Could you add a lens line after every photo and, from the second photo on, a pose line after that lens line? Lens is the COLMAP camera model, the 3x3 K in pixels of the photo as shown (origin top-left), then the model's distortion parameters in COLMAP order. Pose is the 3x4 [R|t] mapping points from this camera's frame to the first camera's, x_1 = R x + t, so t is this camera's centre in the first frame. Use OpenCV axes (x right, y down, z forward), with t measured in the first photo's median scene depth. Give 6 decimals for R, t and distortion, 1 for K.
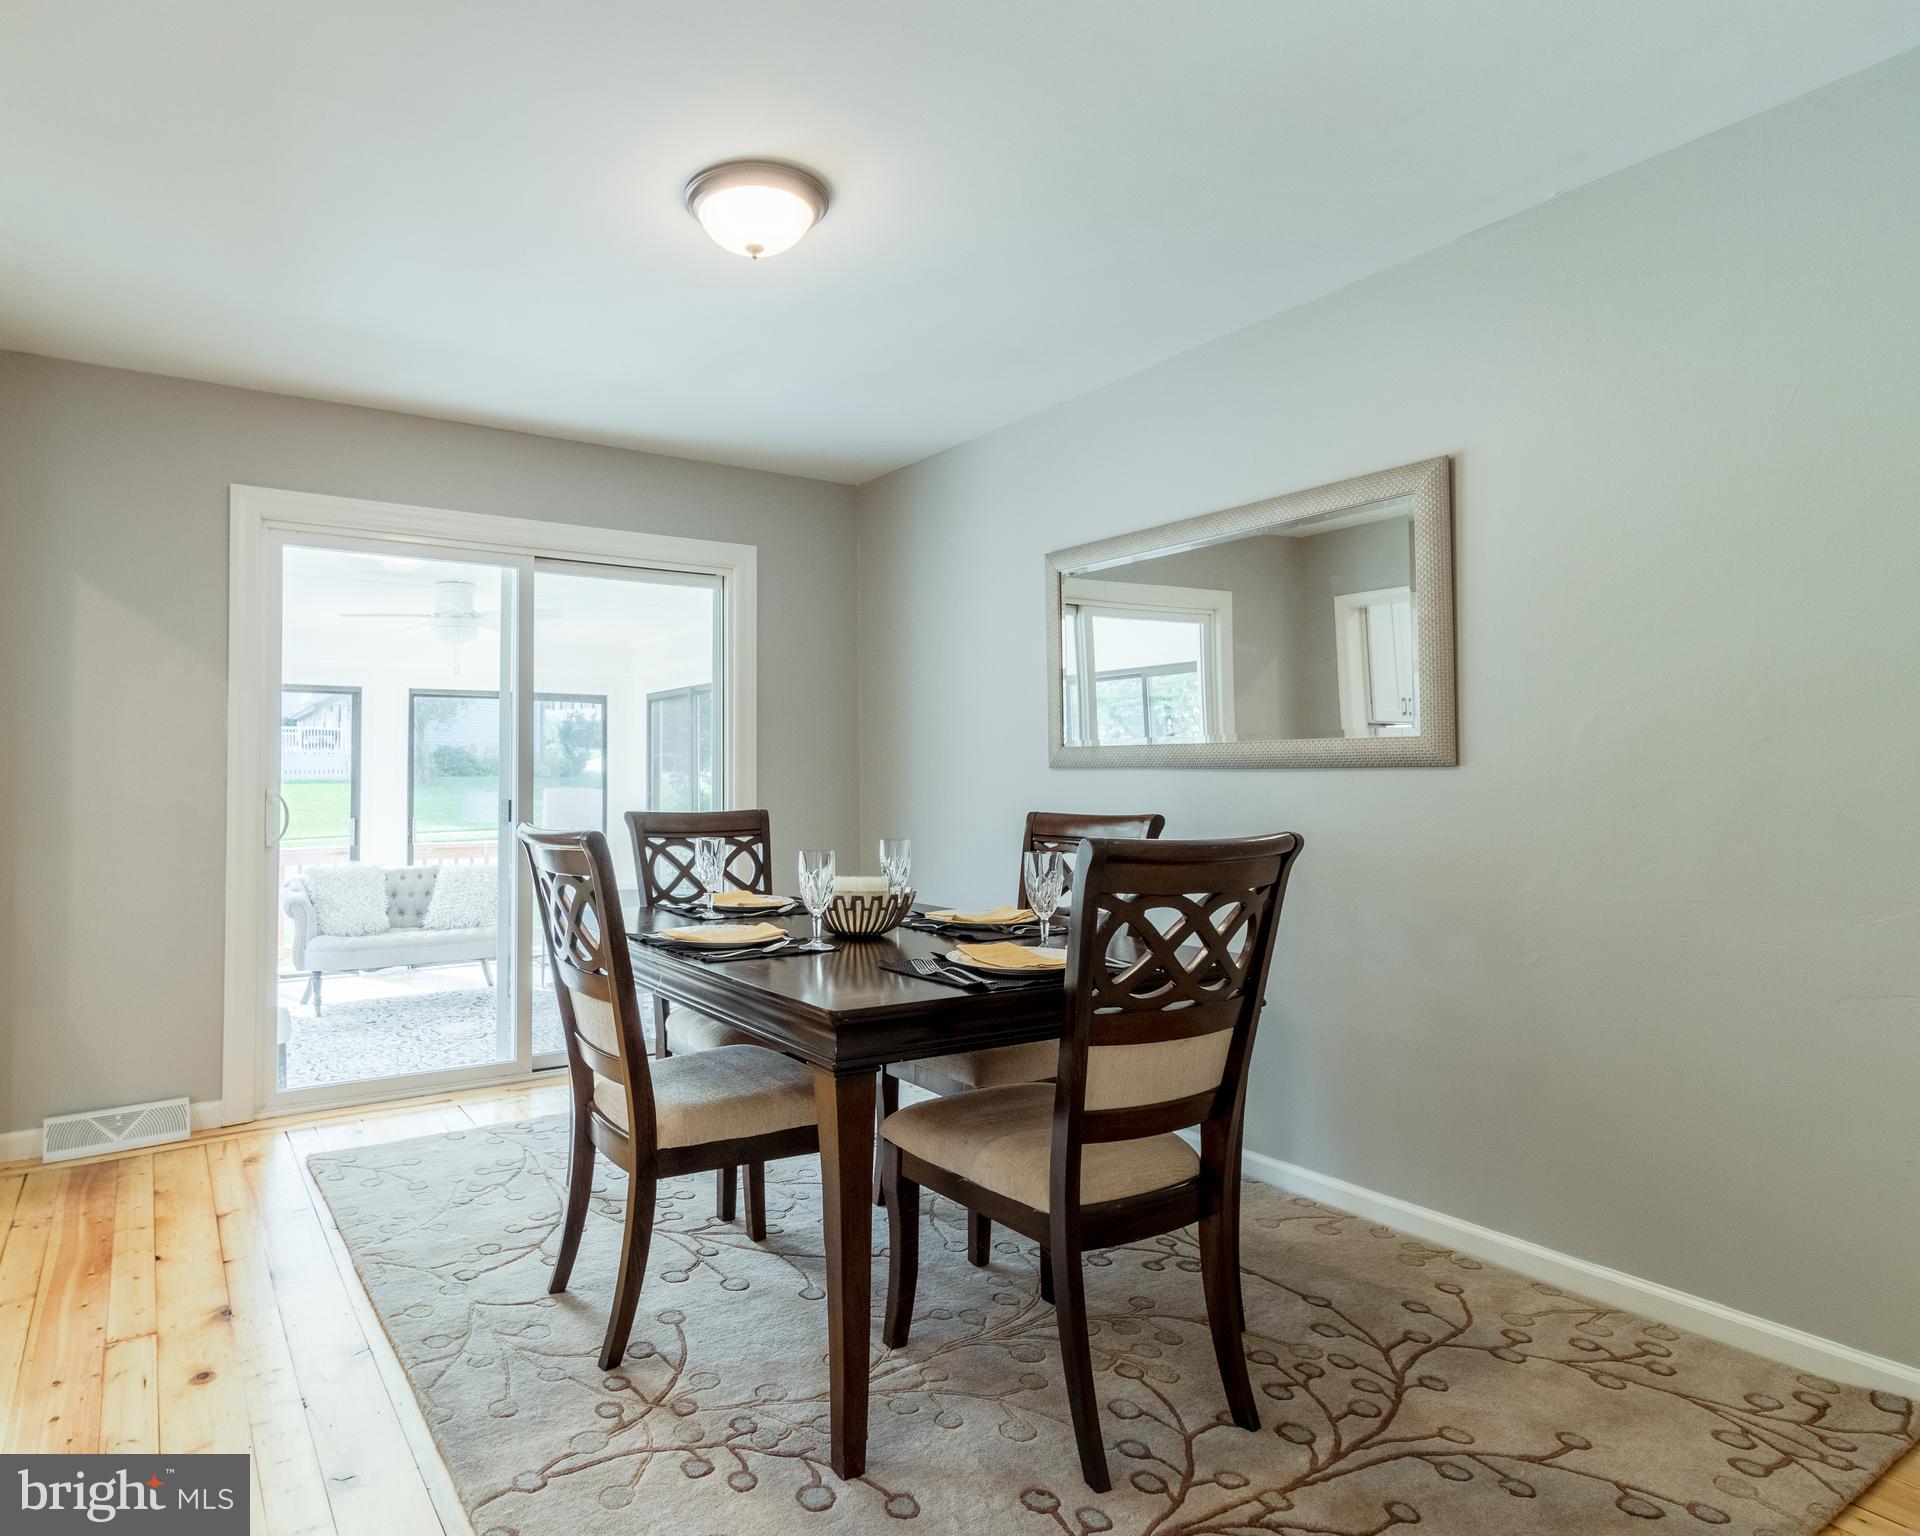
lens RADIAL K [[1093.4, 0, 767.2], [0, 1093.4, 750.3], [0, 0, 1]] dist [0.002351, 0.000988]
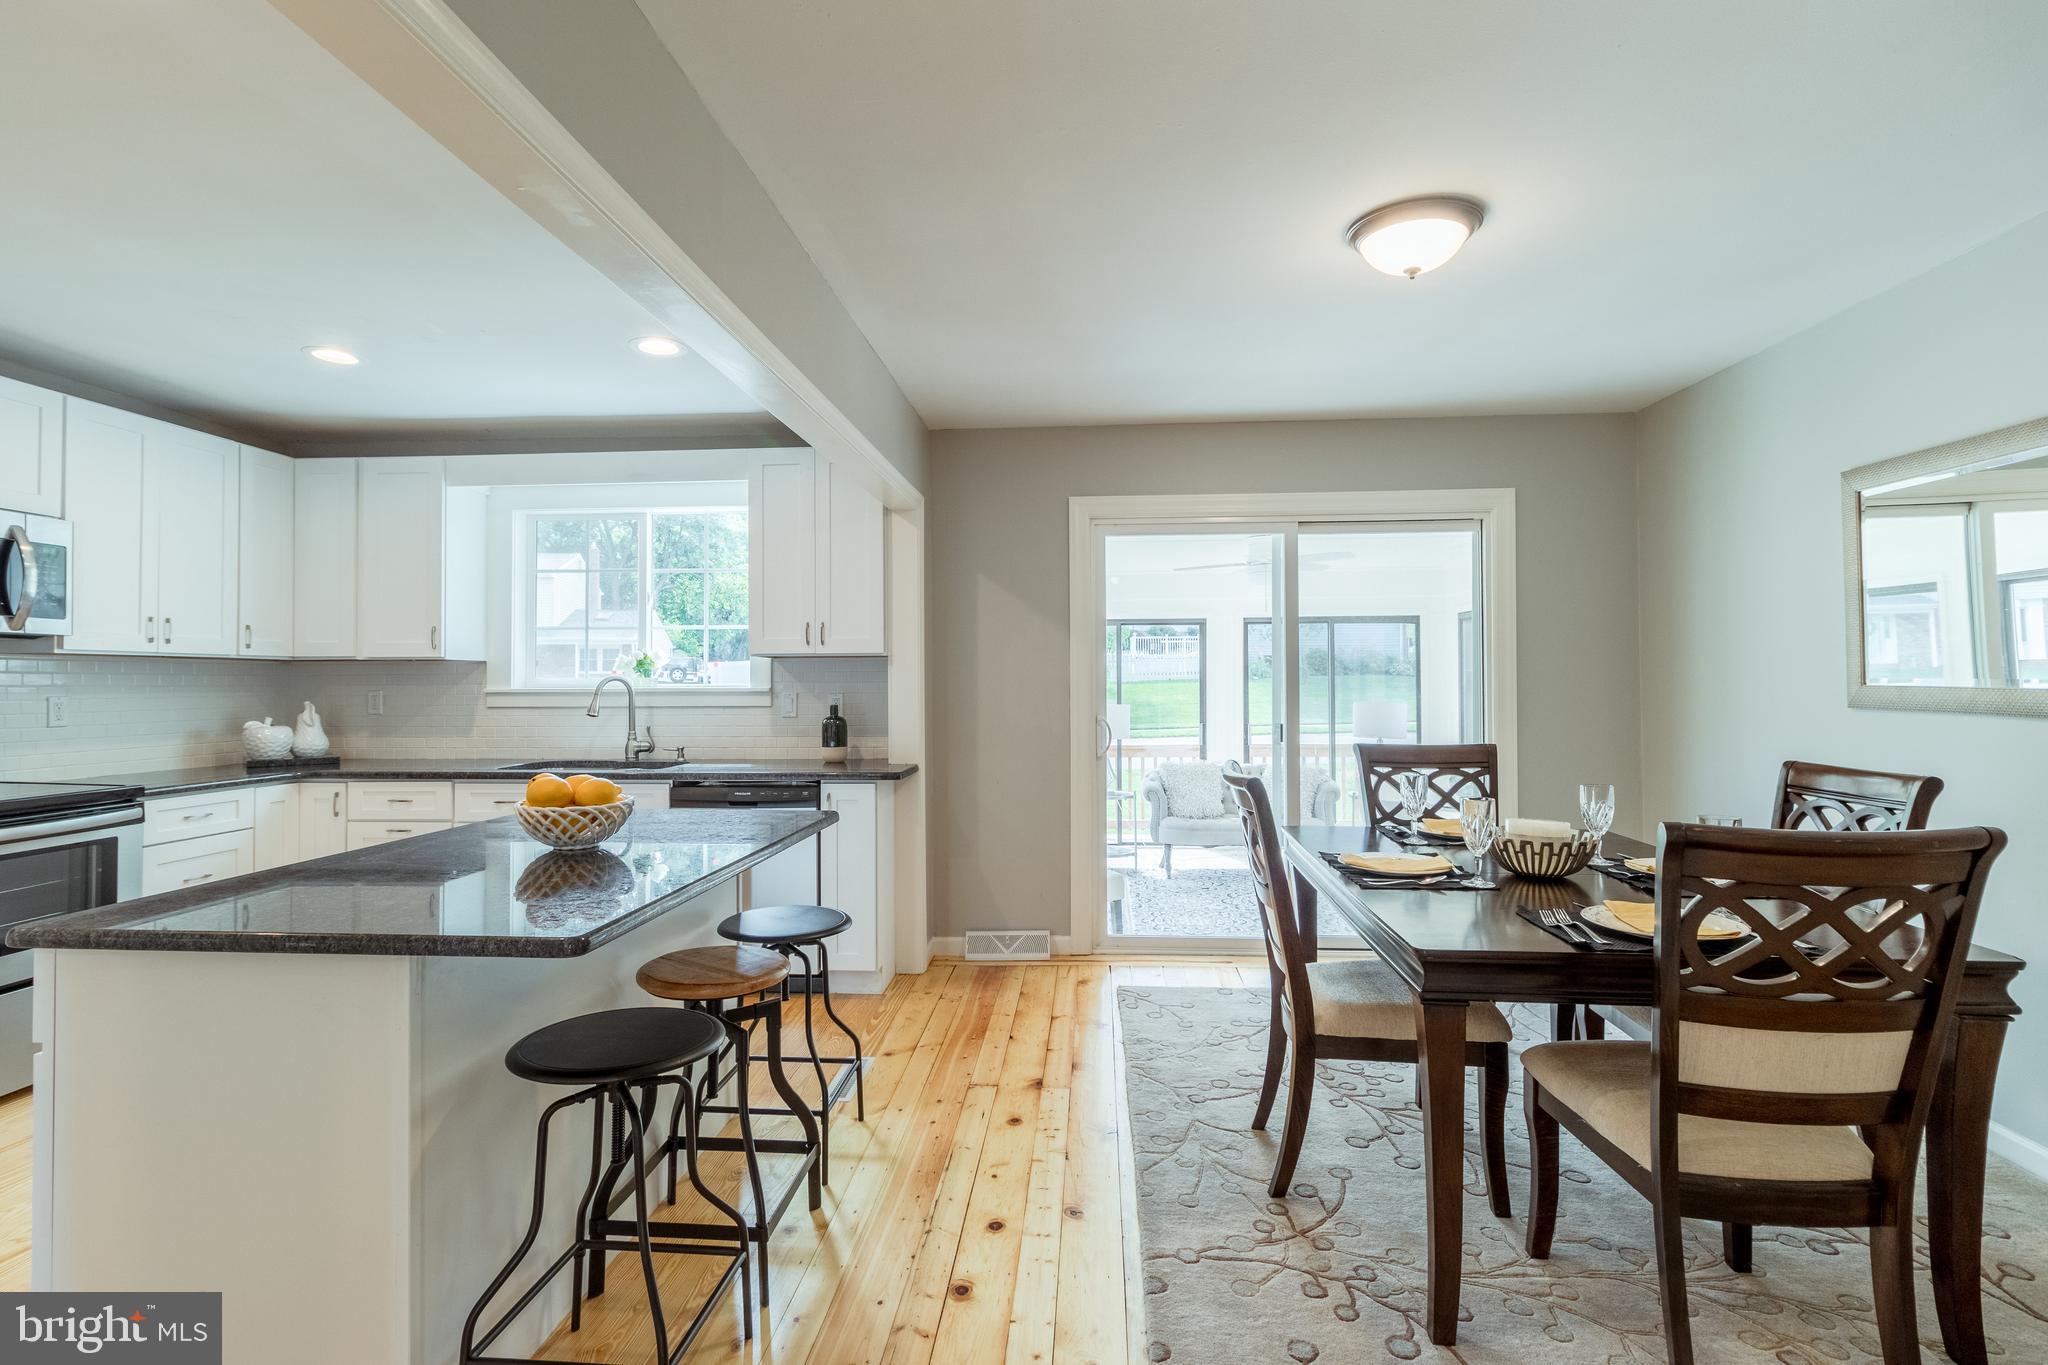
lens RADIAL K [[950.9, 0, 1026.2], [0, 950.9, 666.2], [0, 0, 1]] dist [0.002411, -0.000310]
pose [[0.830013, -0.009632, -0.557661, 0.185764], [0.019318, 0.999747, 0.011484, -0.056872], [0.557410, -0.020305, 0.829989, -0.056667]]
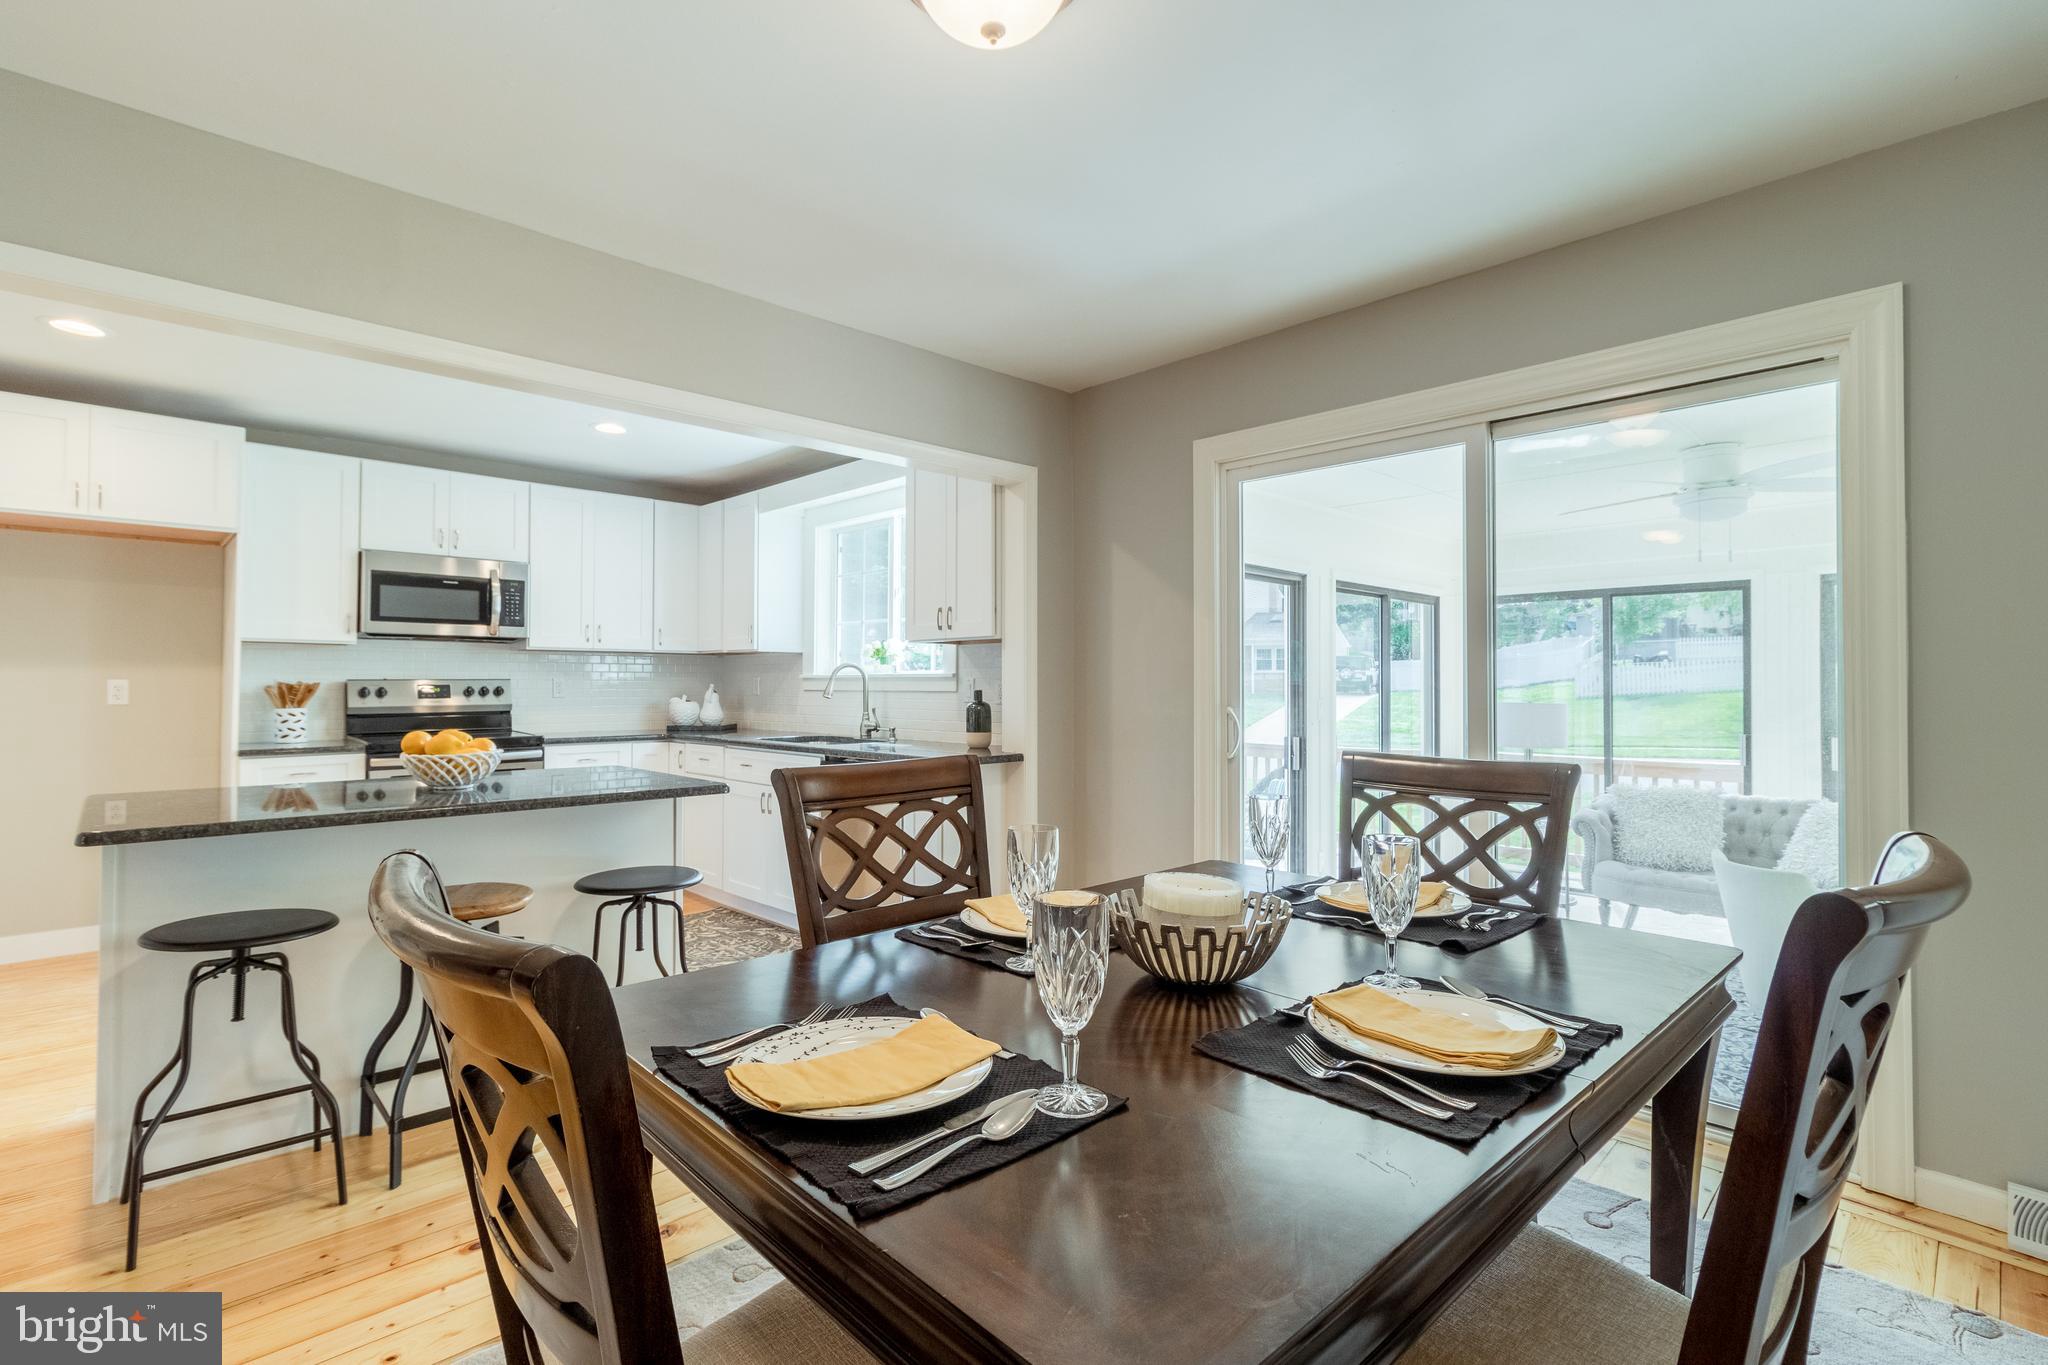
lens RADIAL K [[947.3, 0, 1026.2], [0, 947.3, 668.5], [0, 0, 1]] dist [0.001689, 0.000582]
pose [[0.251901, -0.012202, -0.967676, 0.569921], [0.029100, 0.999564, -0.005029, -0.005883], [0.967316, -0.026892, 0.252146, 0.763415]]
